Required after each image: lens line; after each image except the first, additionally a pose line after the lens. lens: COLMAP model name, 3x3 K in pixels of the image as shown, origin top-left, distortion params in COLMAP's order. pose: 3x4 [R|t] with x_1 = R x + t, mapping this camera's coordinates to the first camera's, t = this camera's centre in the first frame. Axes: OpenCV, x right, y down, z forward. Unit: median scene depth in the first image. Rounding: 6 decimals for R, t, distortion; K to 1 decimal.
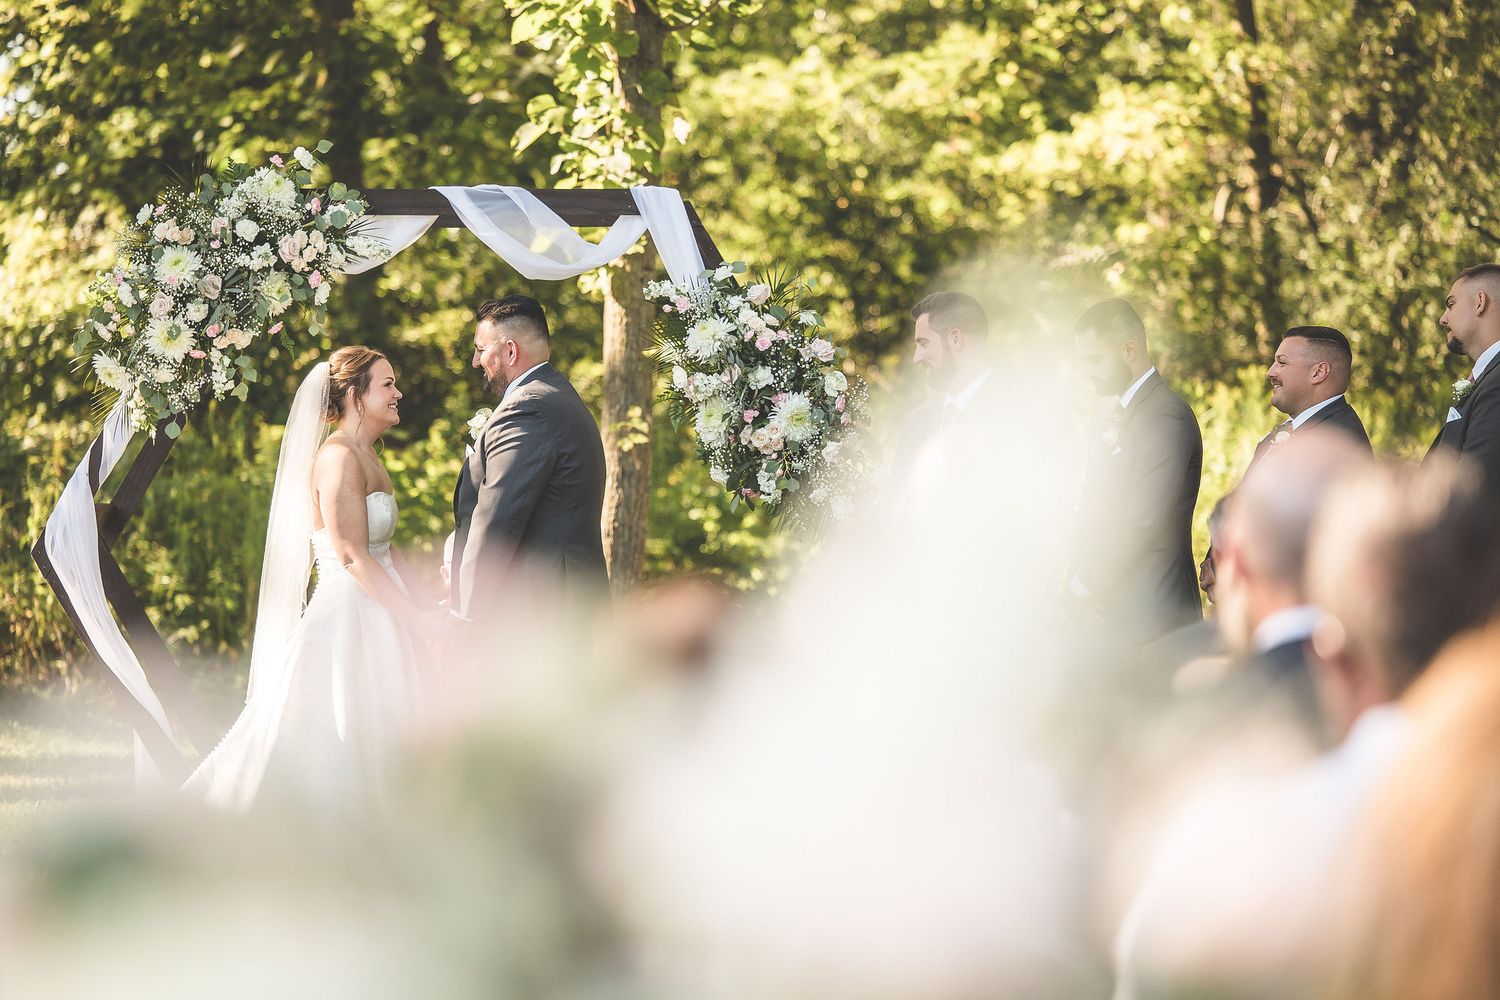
lens RADIAL K [[6479.7, 0, 759.2], [0, 6479.7, 498.7], [0, 0, 1]] dist [-0.018005, 0.000000]
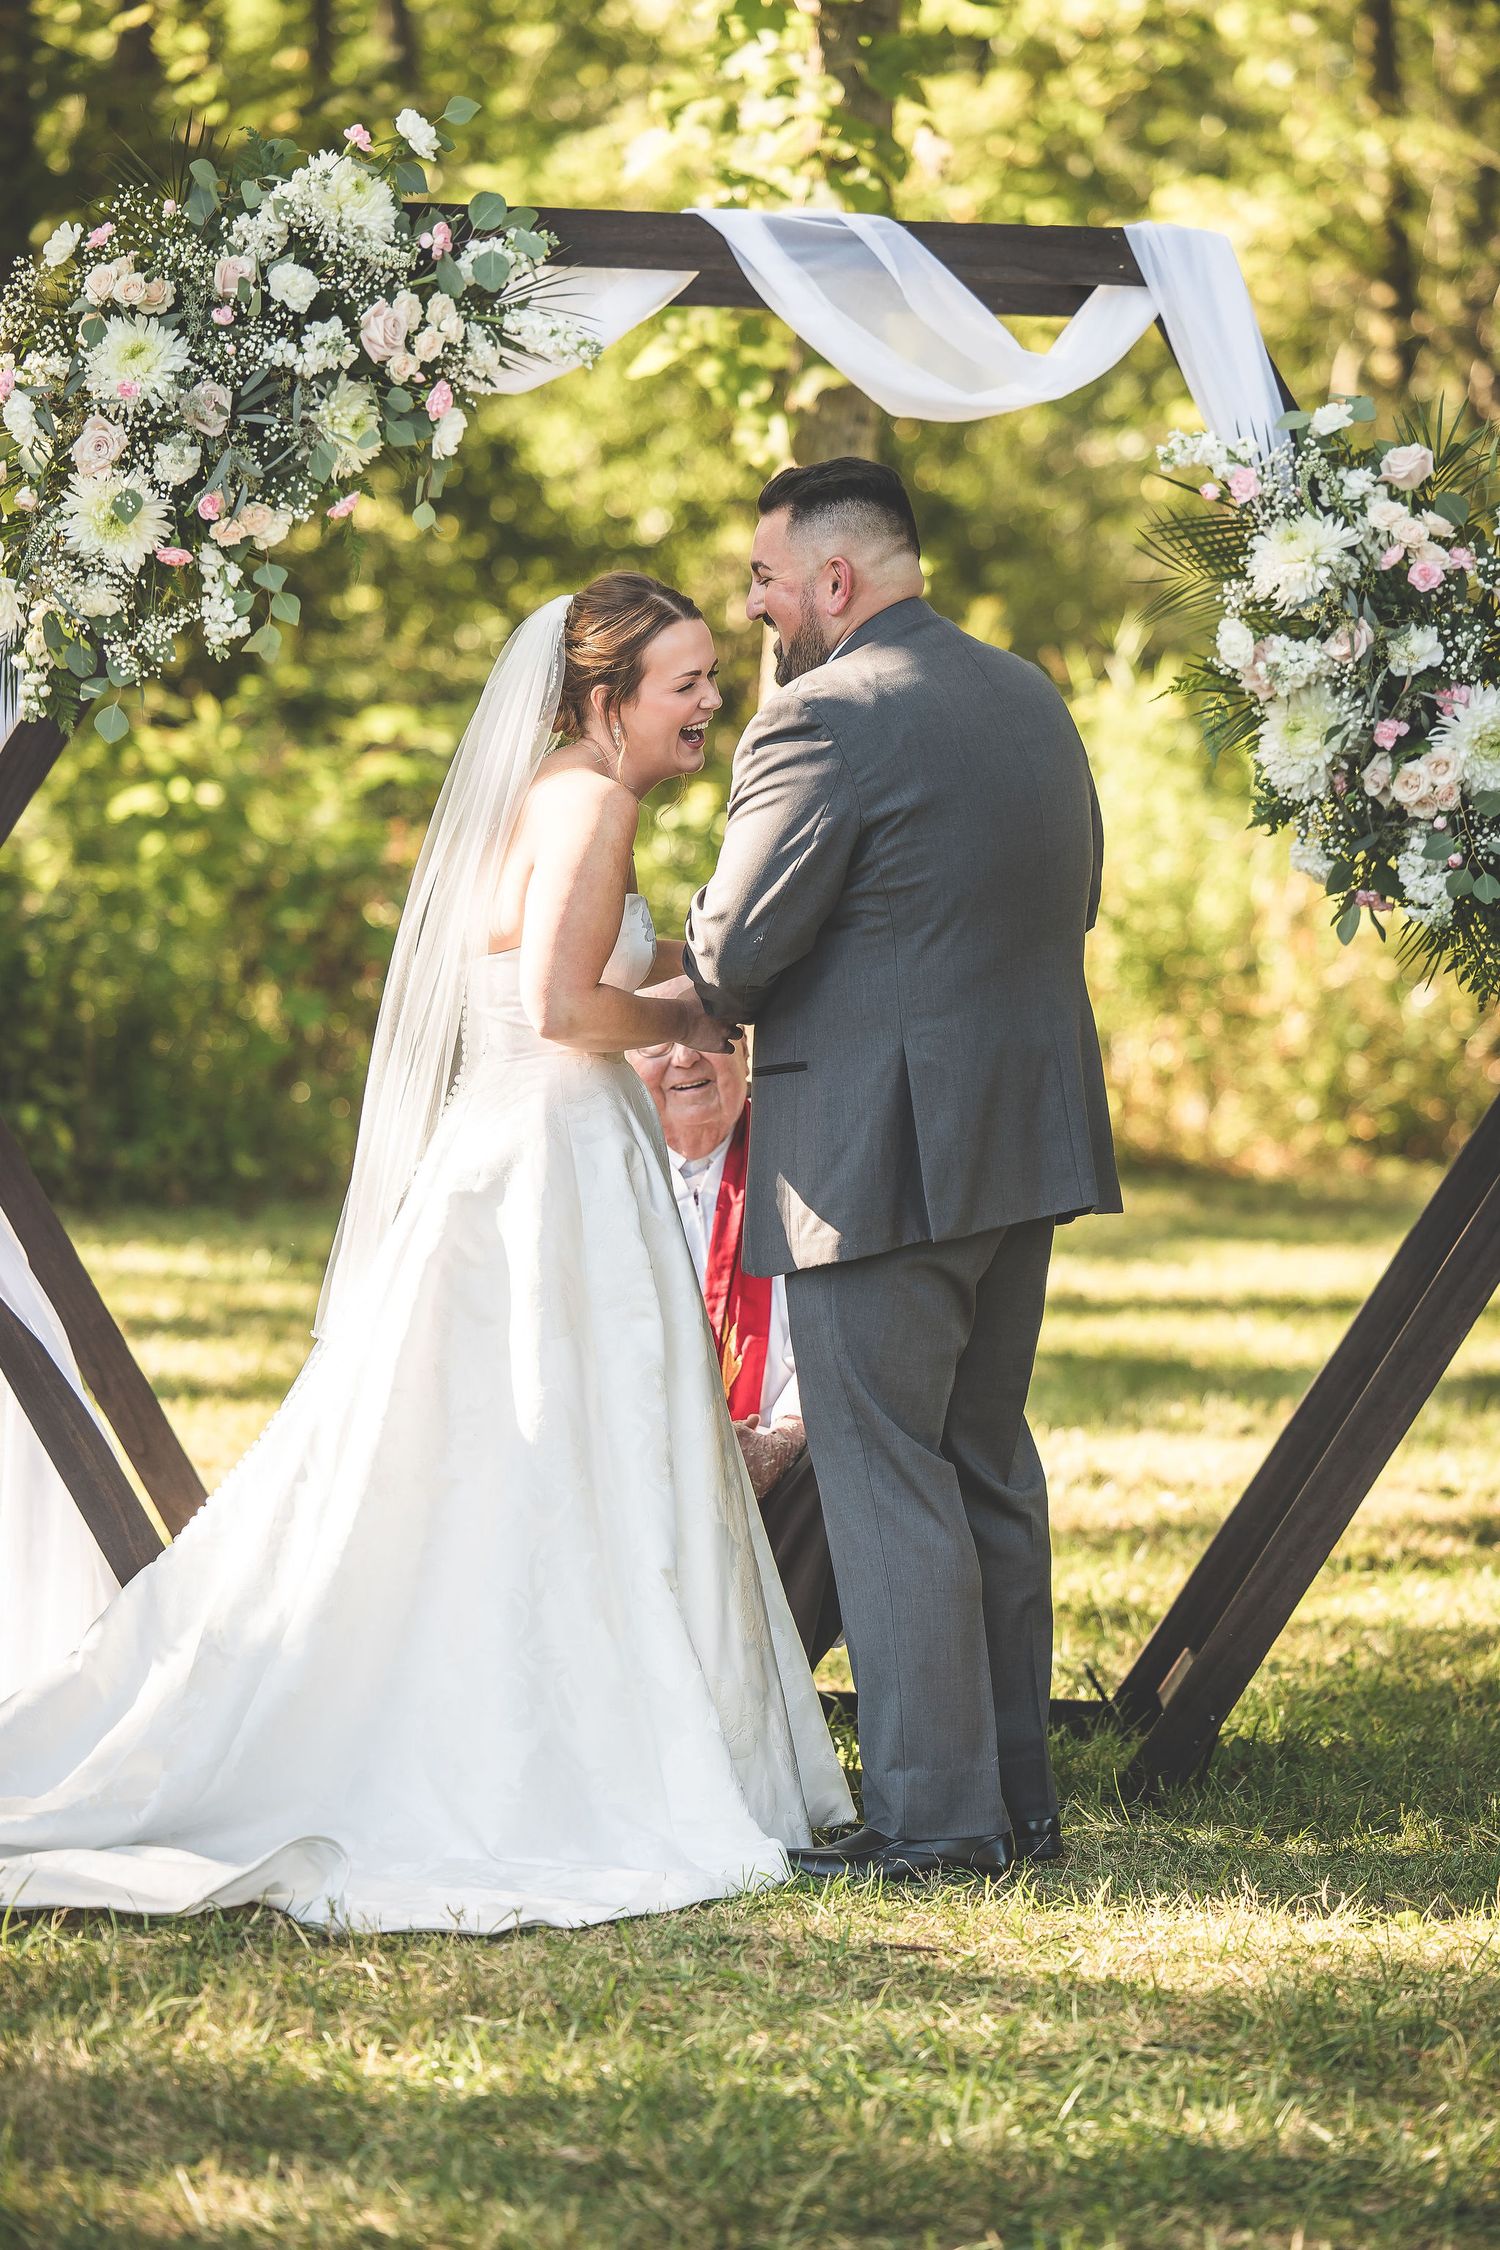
lens RADIAL K [[8603.0, 0, 855.0], [0, 8603.0, 1058.9], [0, 0, 1]] dist [0.006345, 0.000000]
pose [[0.997090, 0.030330, 0.069939, -0.080176], [-0.032567, 0.998987, 0.031069, -0.007392], [-0.068926, -0.033257, 0.997067, 0.393422]]
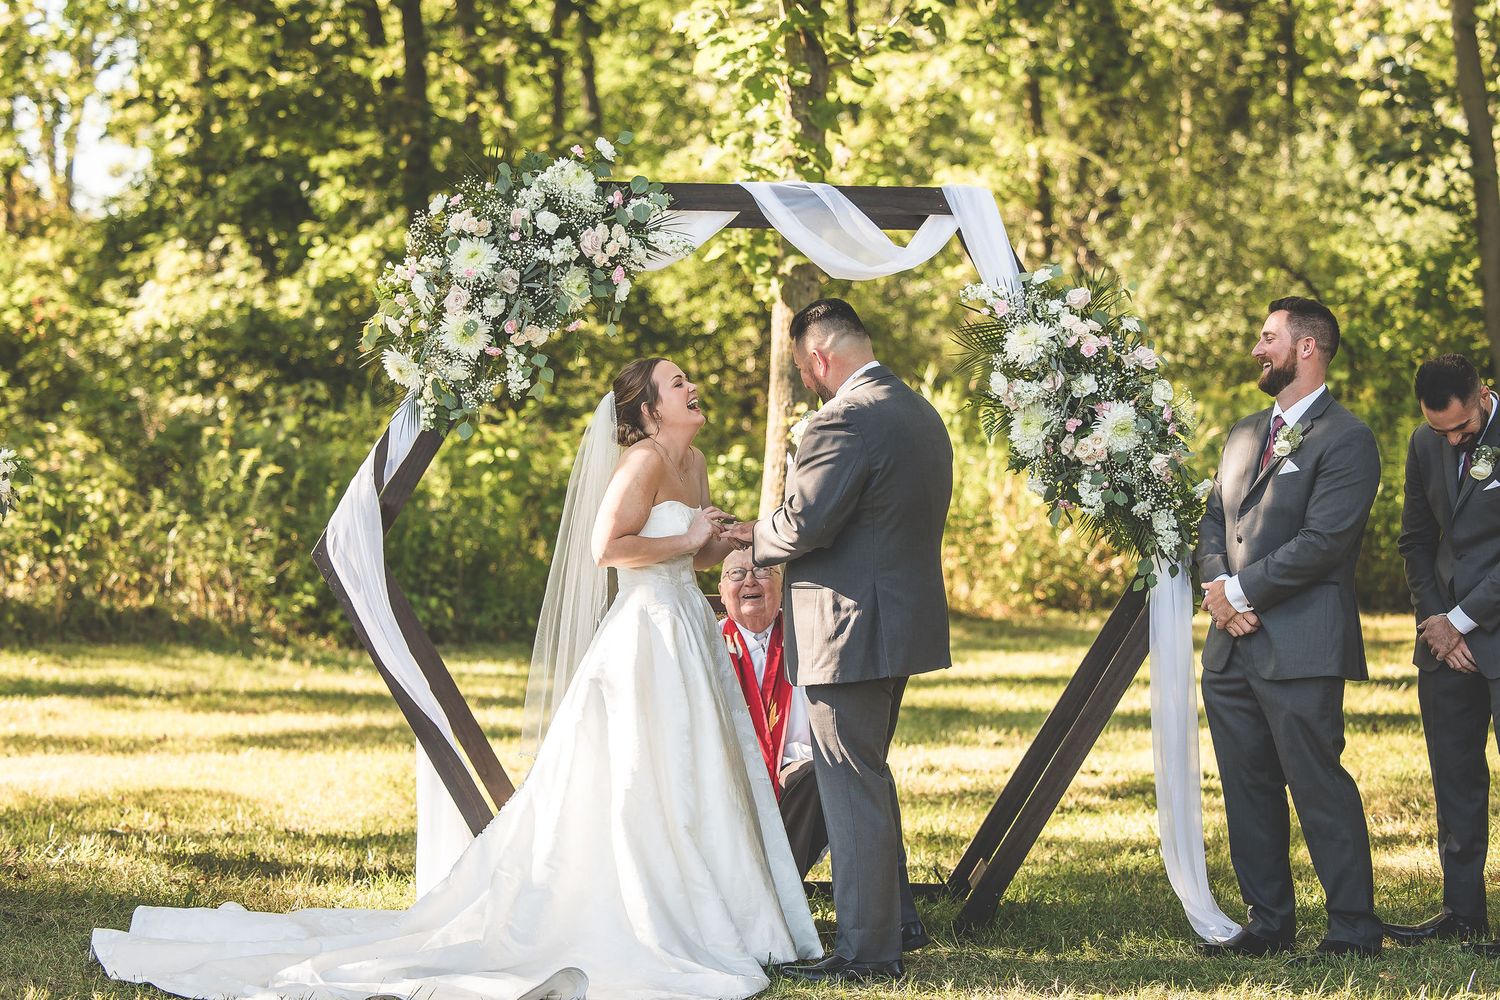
lens RADIAL K [[3788.5, 0, 777.0], [0, 3788.5, 494.9], [0, 0, 1]] dist [-0.070706, 0.000000]
pose [[0.997882, 0.013734, 0.063588, -0.080131], [-0.014711, 0.999780, 0.014924, -0.010070], [-0.063369, -0.015828, 0.997865, 0.438913]]
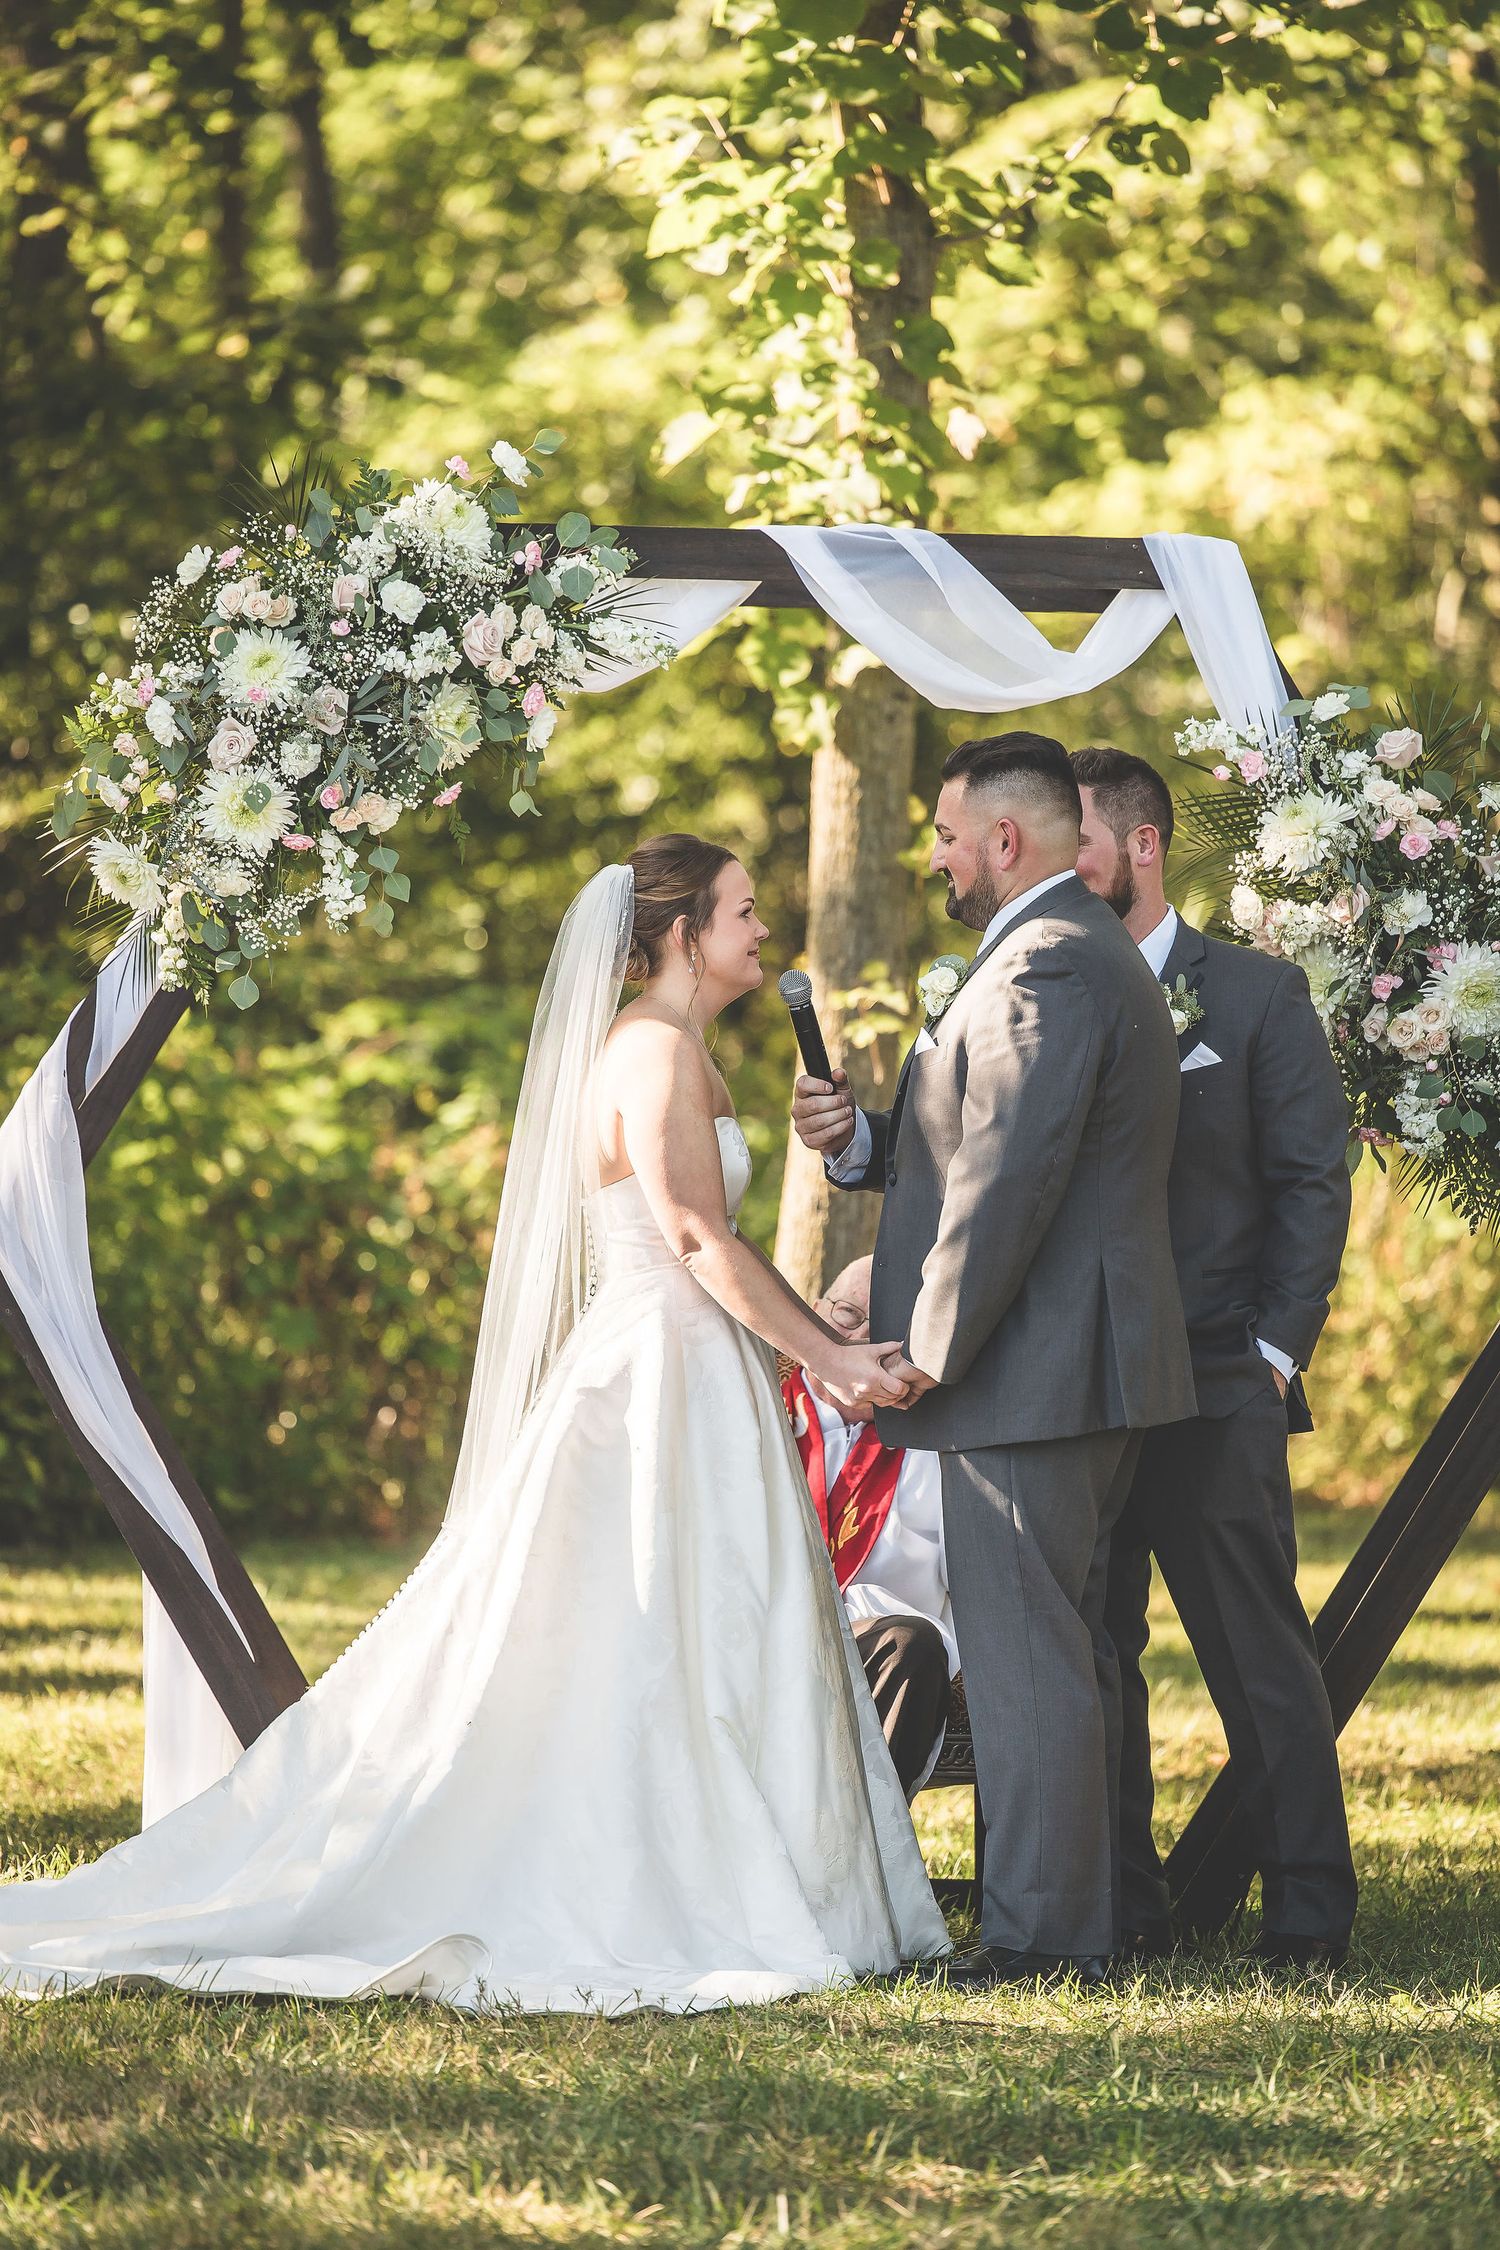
lens RADIAL K [[11673.9, 0, 771.5], [0, 11673.9, 919.0], [0, 0, 1]] dist [-0.055320, 0.000000]
pose [[0.997916, 0.021419, 0.060870, -0.105255], [-0.020313, 0.999618, -0.018731, 0.000169], [-0.061248, 0.017456, 0.997970, 0.081877]]
